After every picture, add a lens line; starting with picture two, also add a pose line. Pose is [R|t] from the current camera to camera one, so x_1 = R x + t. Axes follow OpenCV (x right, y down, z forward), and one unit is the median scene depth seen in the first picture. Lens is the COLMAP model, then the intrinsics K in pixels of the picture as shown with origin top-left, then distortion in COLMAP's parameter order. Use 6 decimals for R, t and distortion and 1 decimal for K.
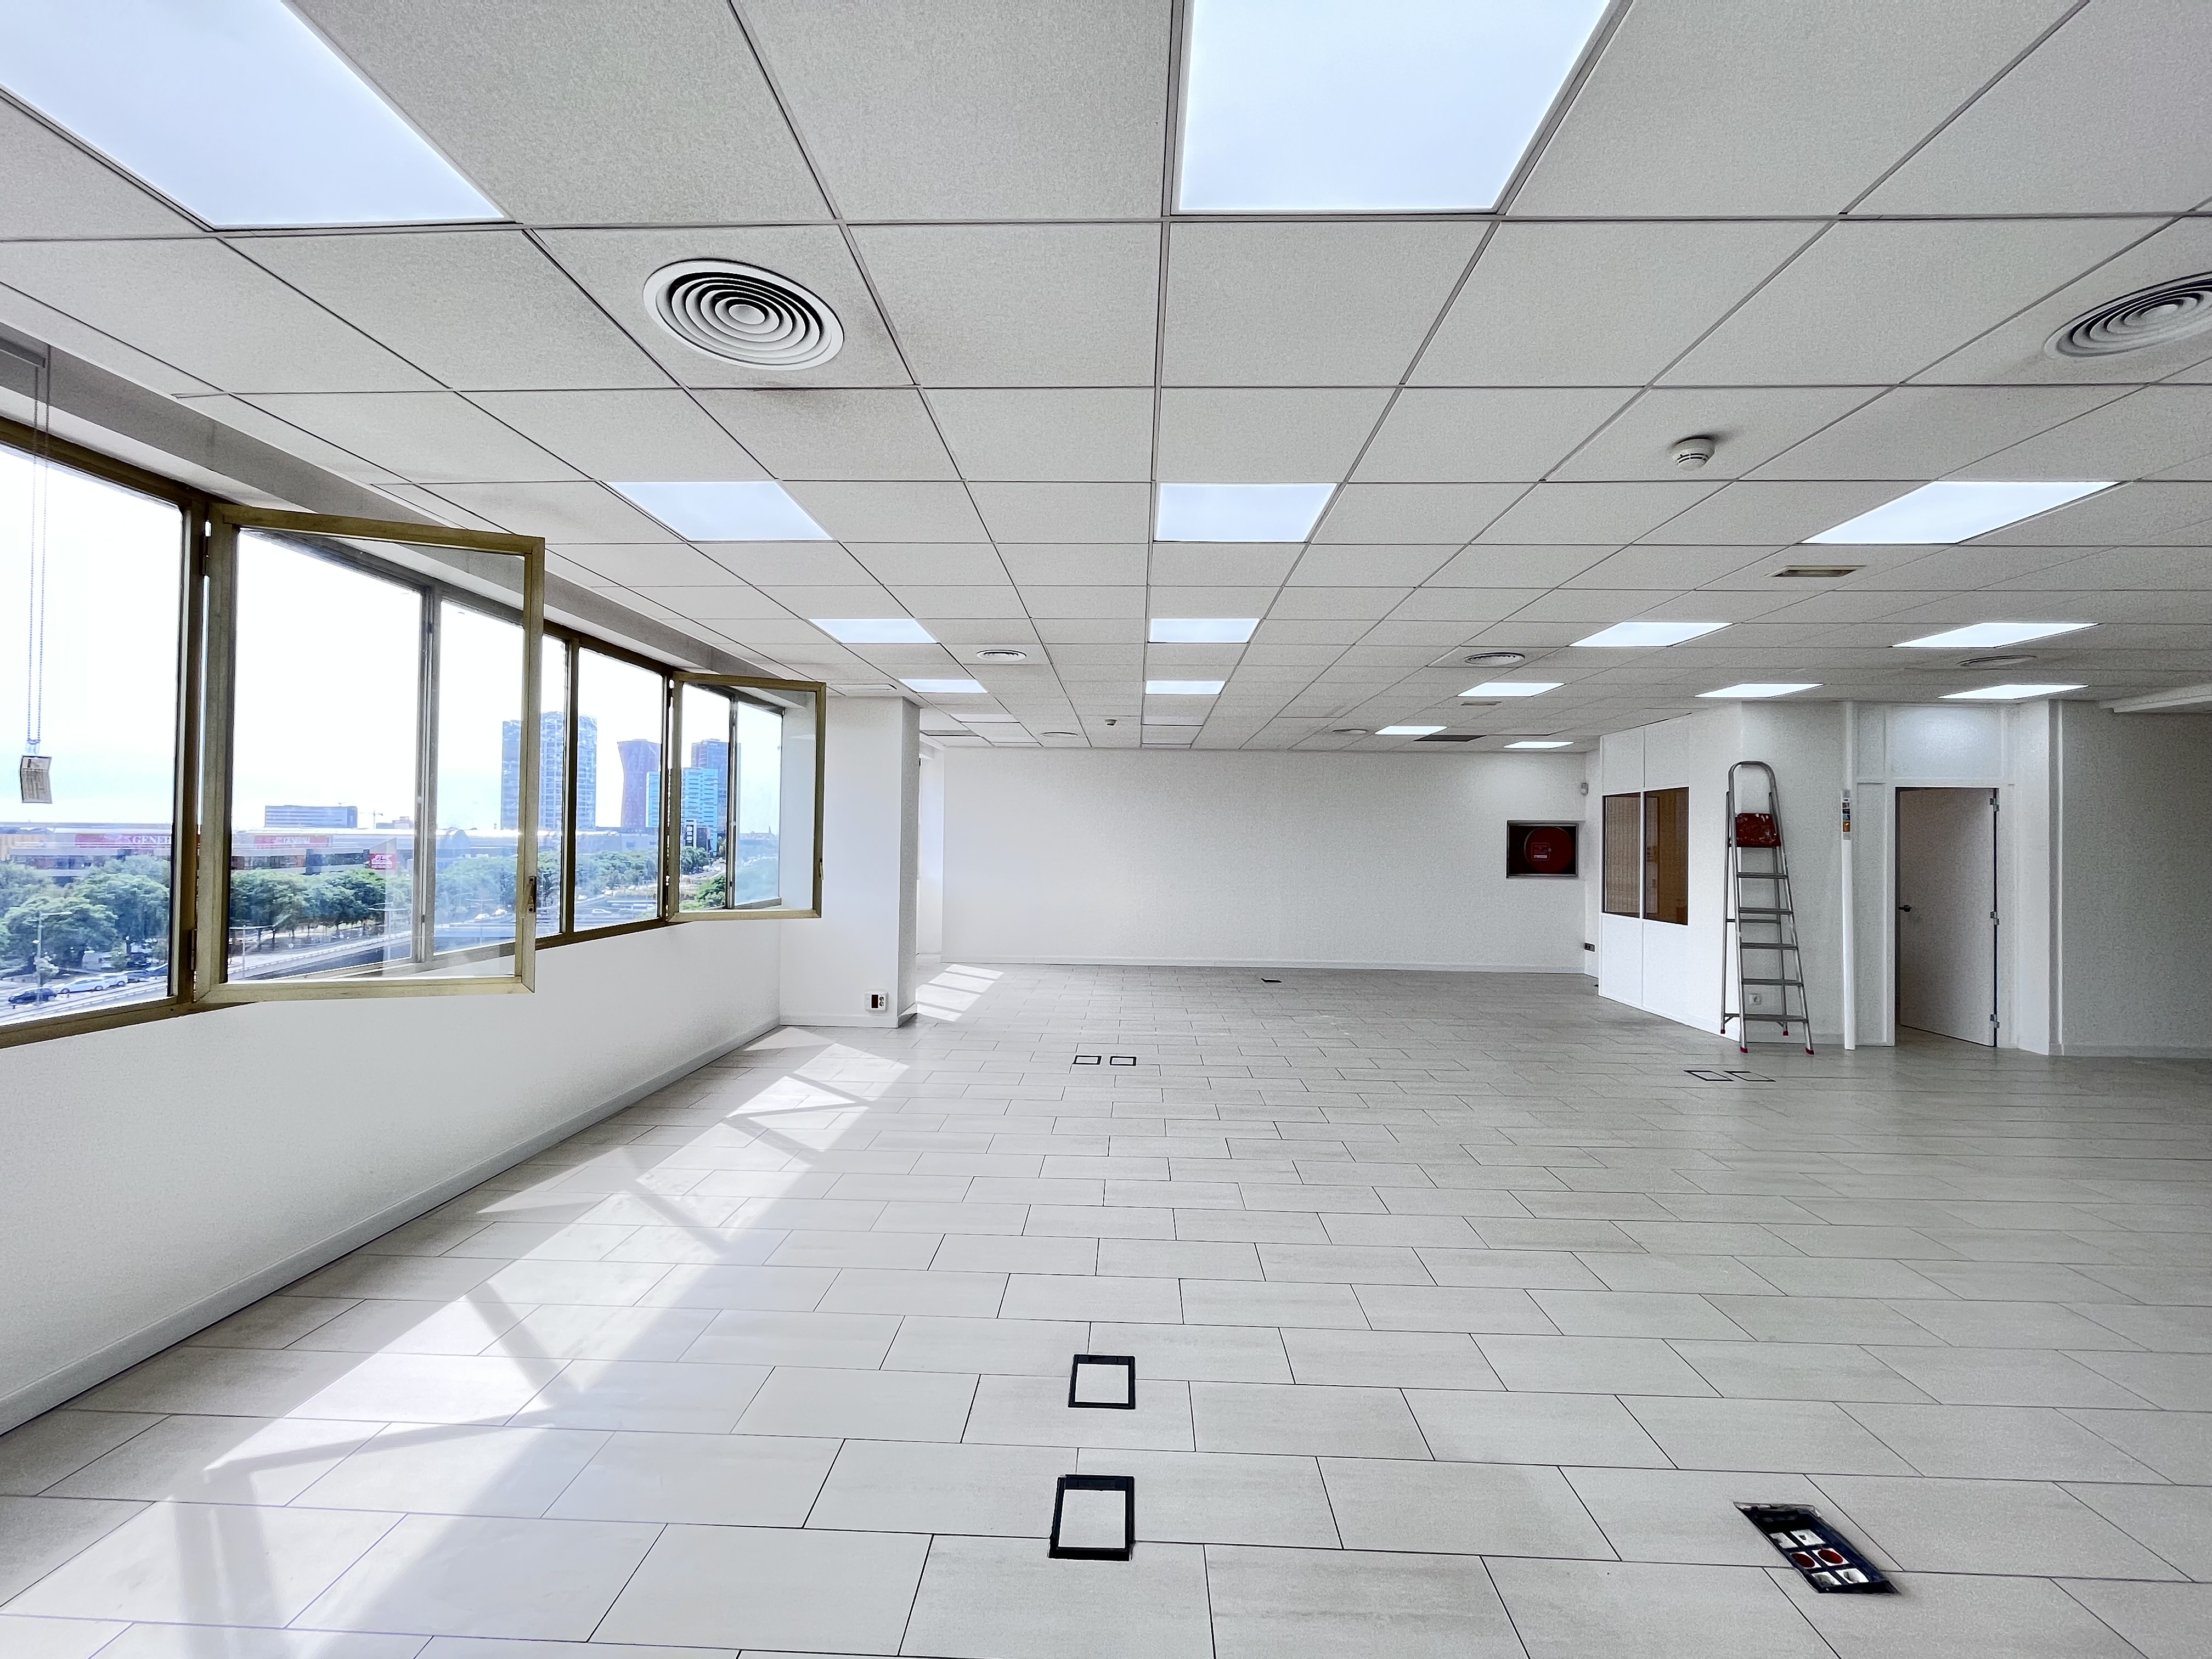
lens RADIAL K [[900.0, 0, 1104.3], [0, 900.0, 826.9], [0, 0, 1]] dist [-0.003551, 0.000569]
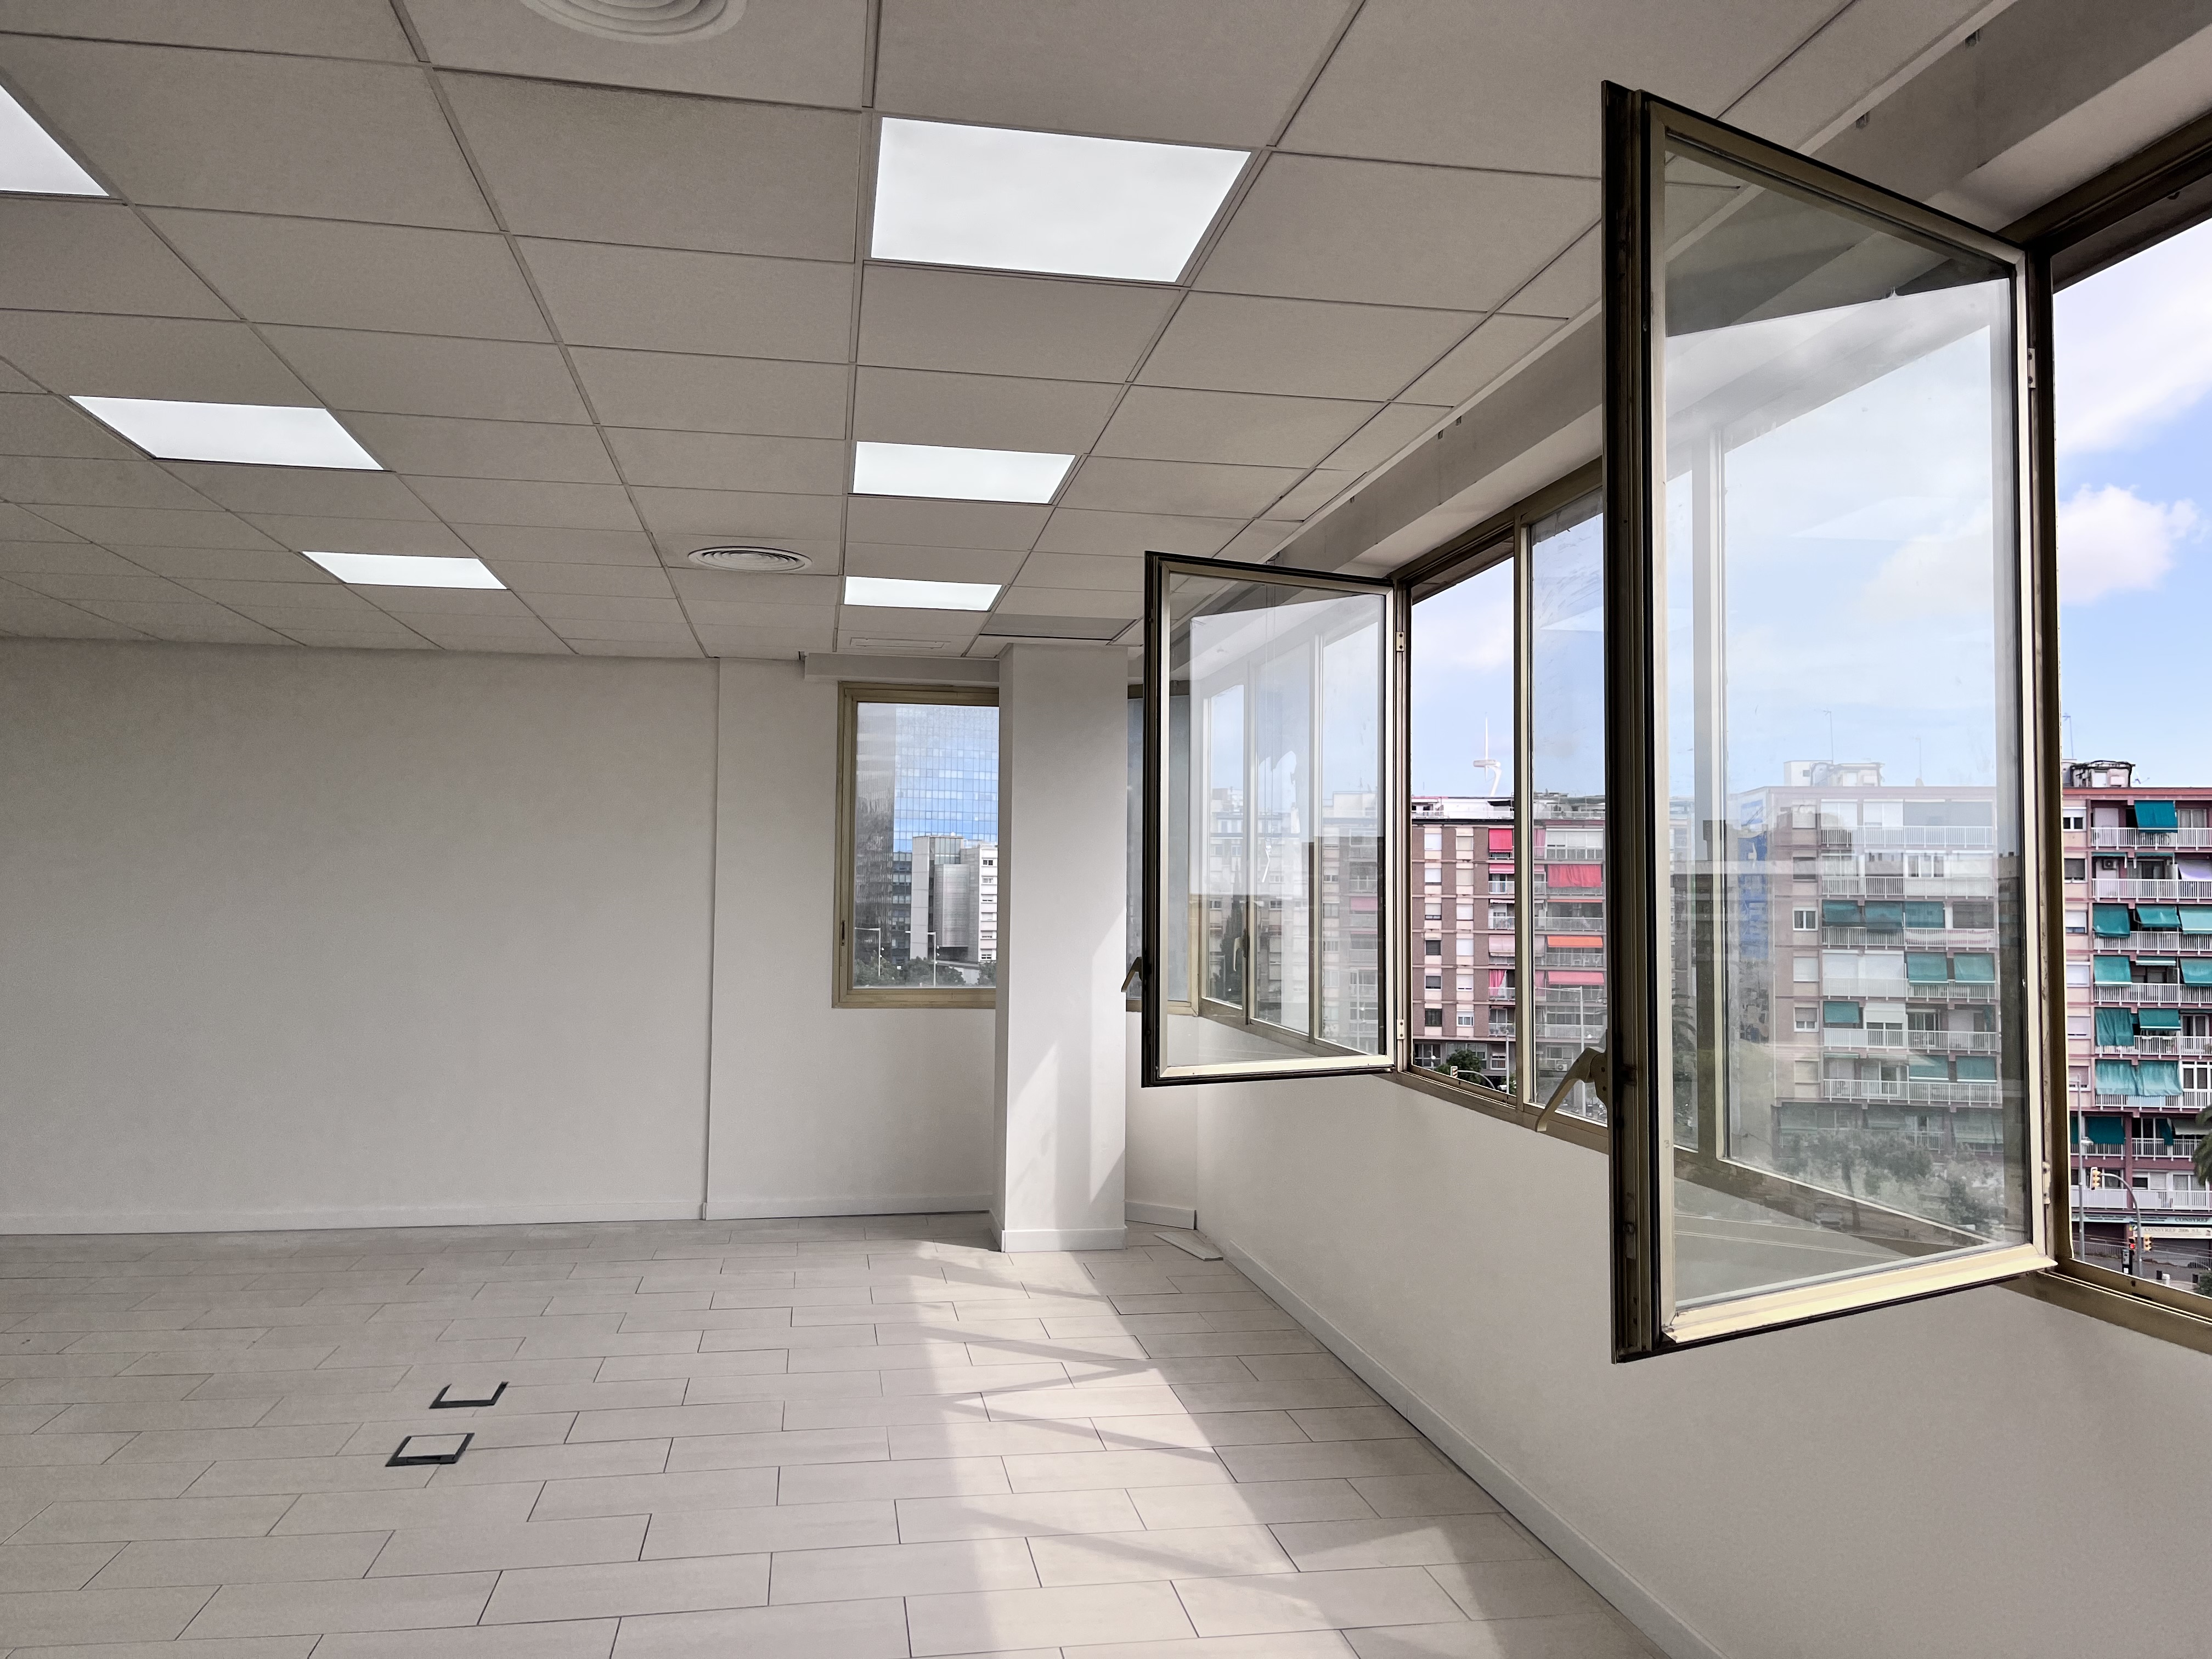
lens RADIAL K [[1678.5, 0, 1118.3], [0, 1678.5, 817.4], [0, 0, 1]] dist [0.066393, -0.080515]
pose [[-0.977852, -0.030245, -0.207102, -0.123650], [-0.018051, 0.998004, -0.060519, 0.011377], [0.208519, -0.055441, -0.976446, 1.126182]]
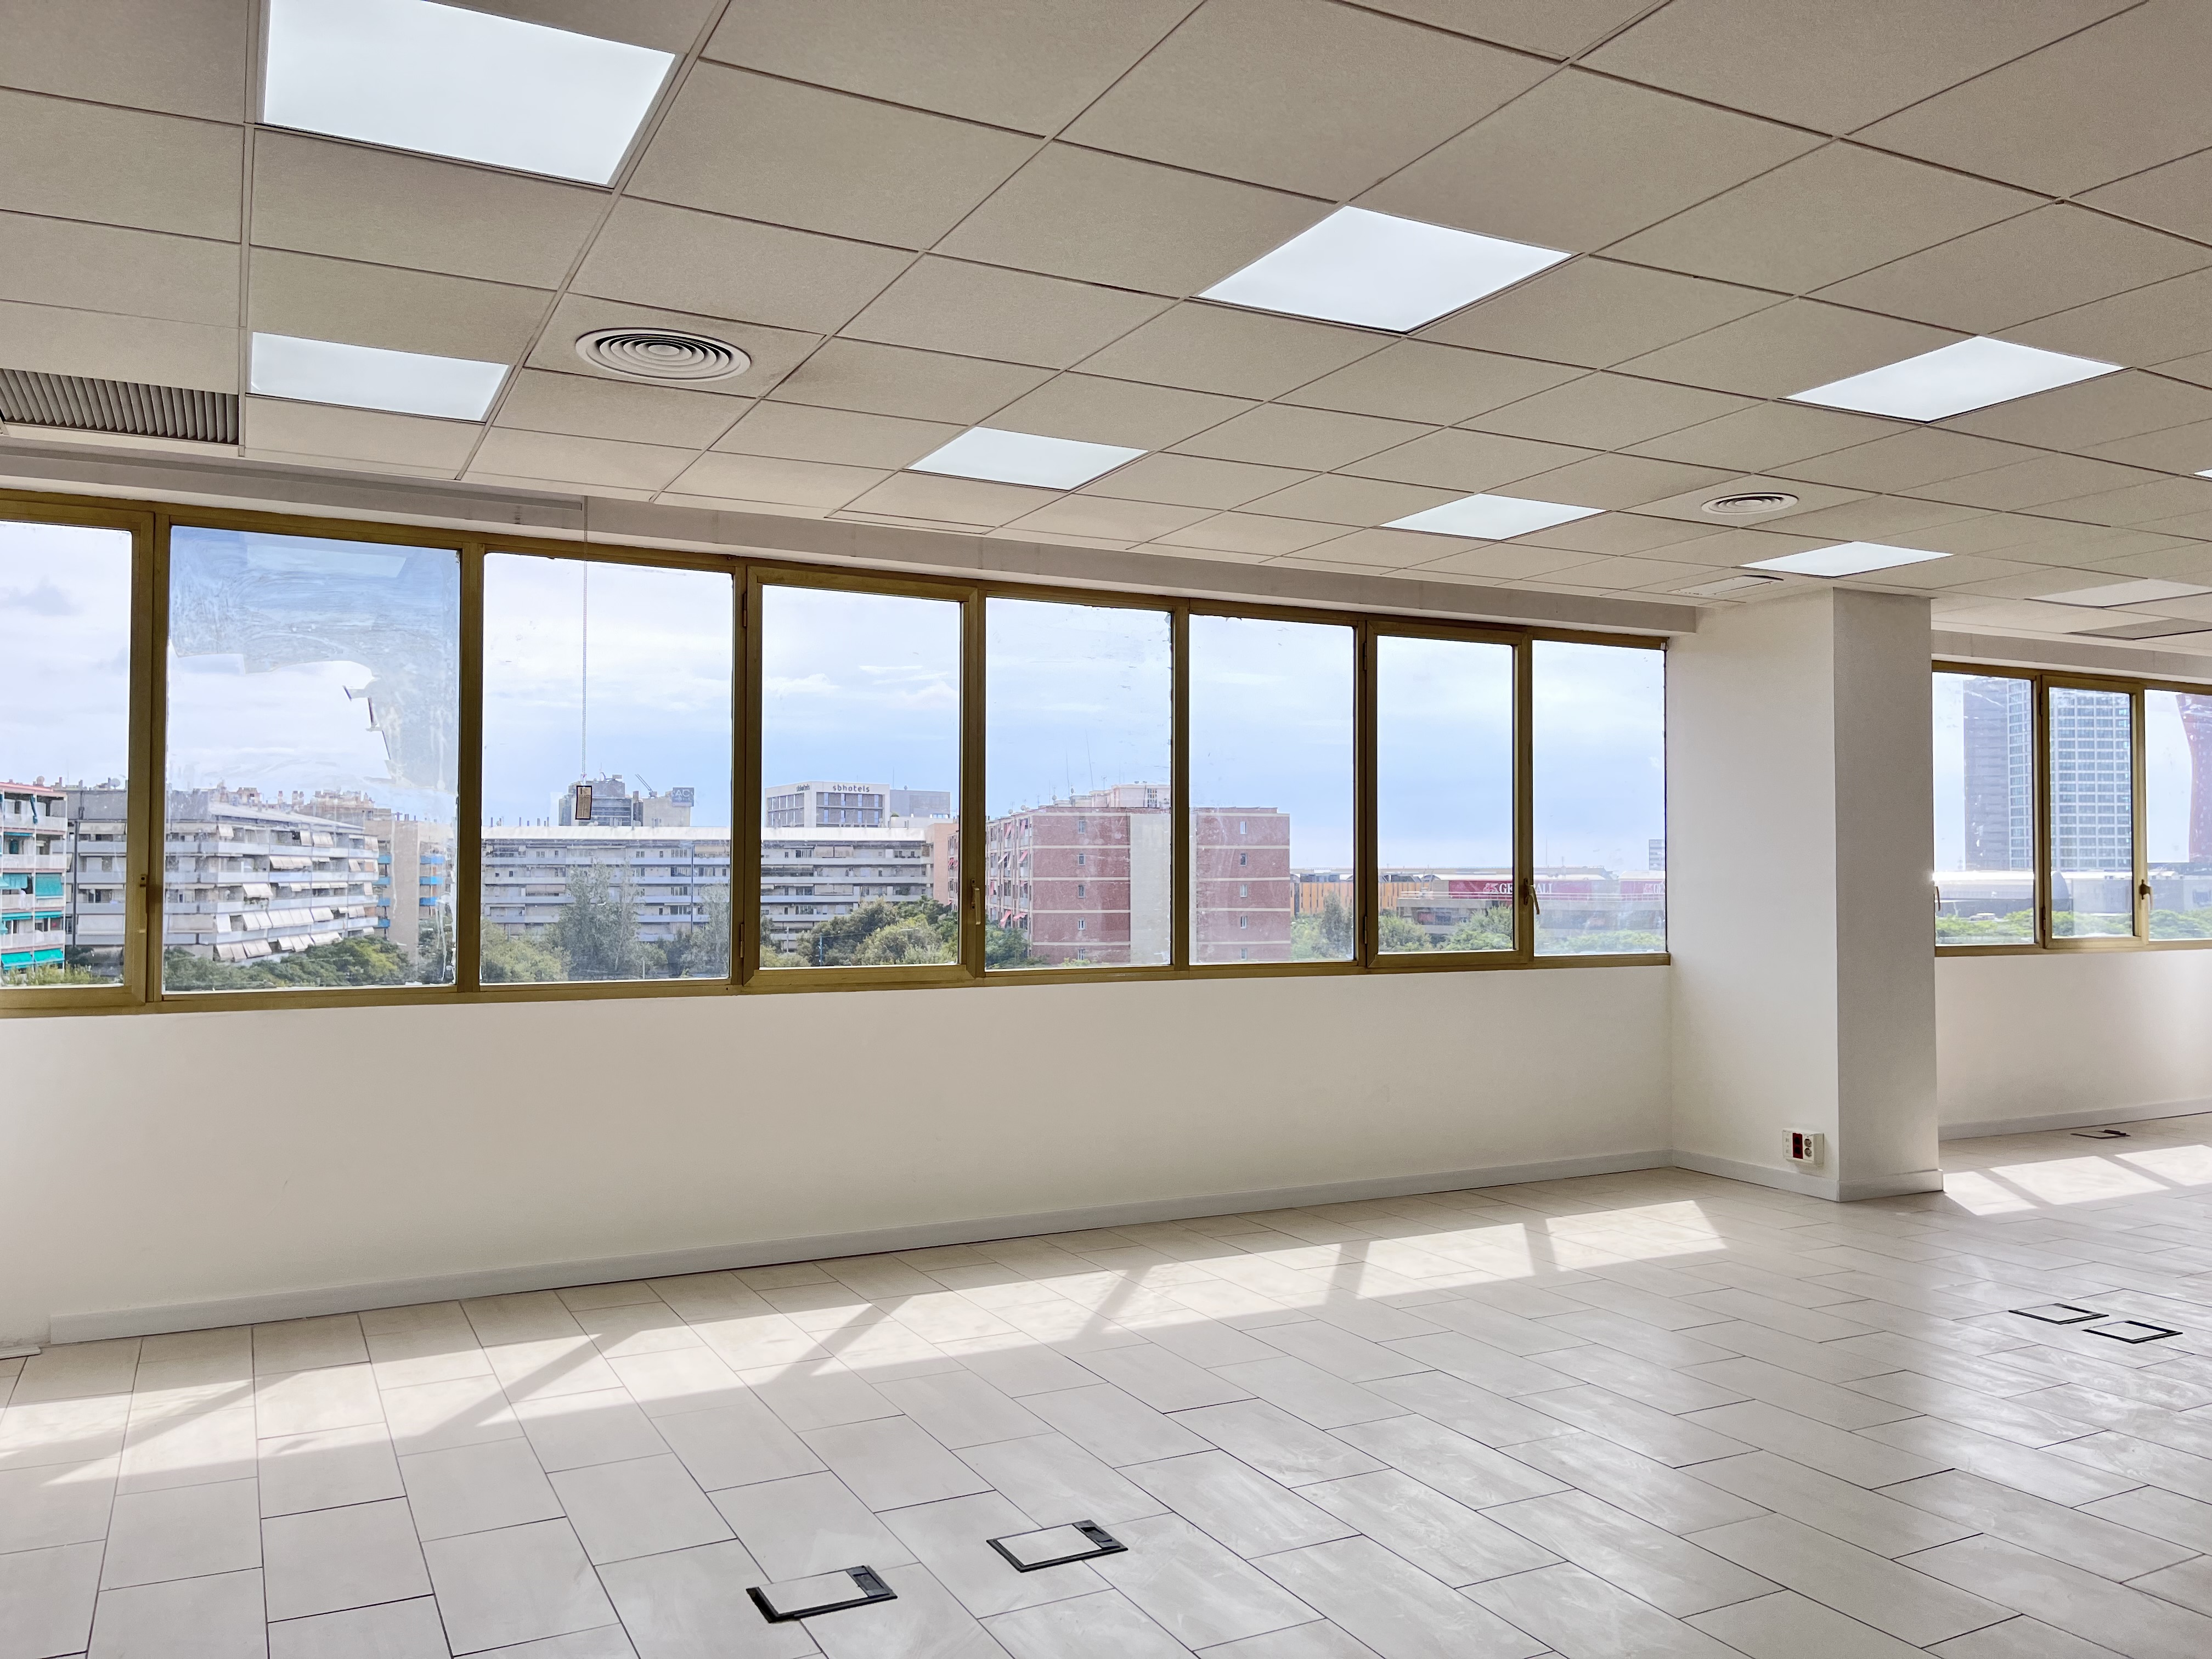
lens RADIAL K [[1678.5, 0, 1123.2], [0, 1678.5, 820.7], [0, 0, 1]] dist [0.066393, -0.080515]
pose [[0.492760, -0.037625, -0.869352, 0.474605], [0.015688, 0.999287, -0.034356, 0.024893], [0.870024, 0.003291, 0.492999, 0.133605]]
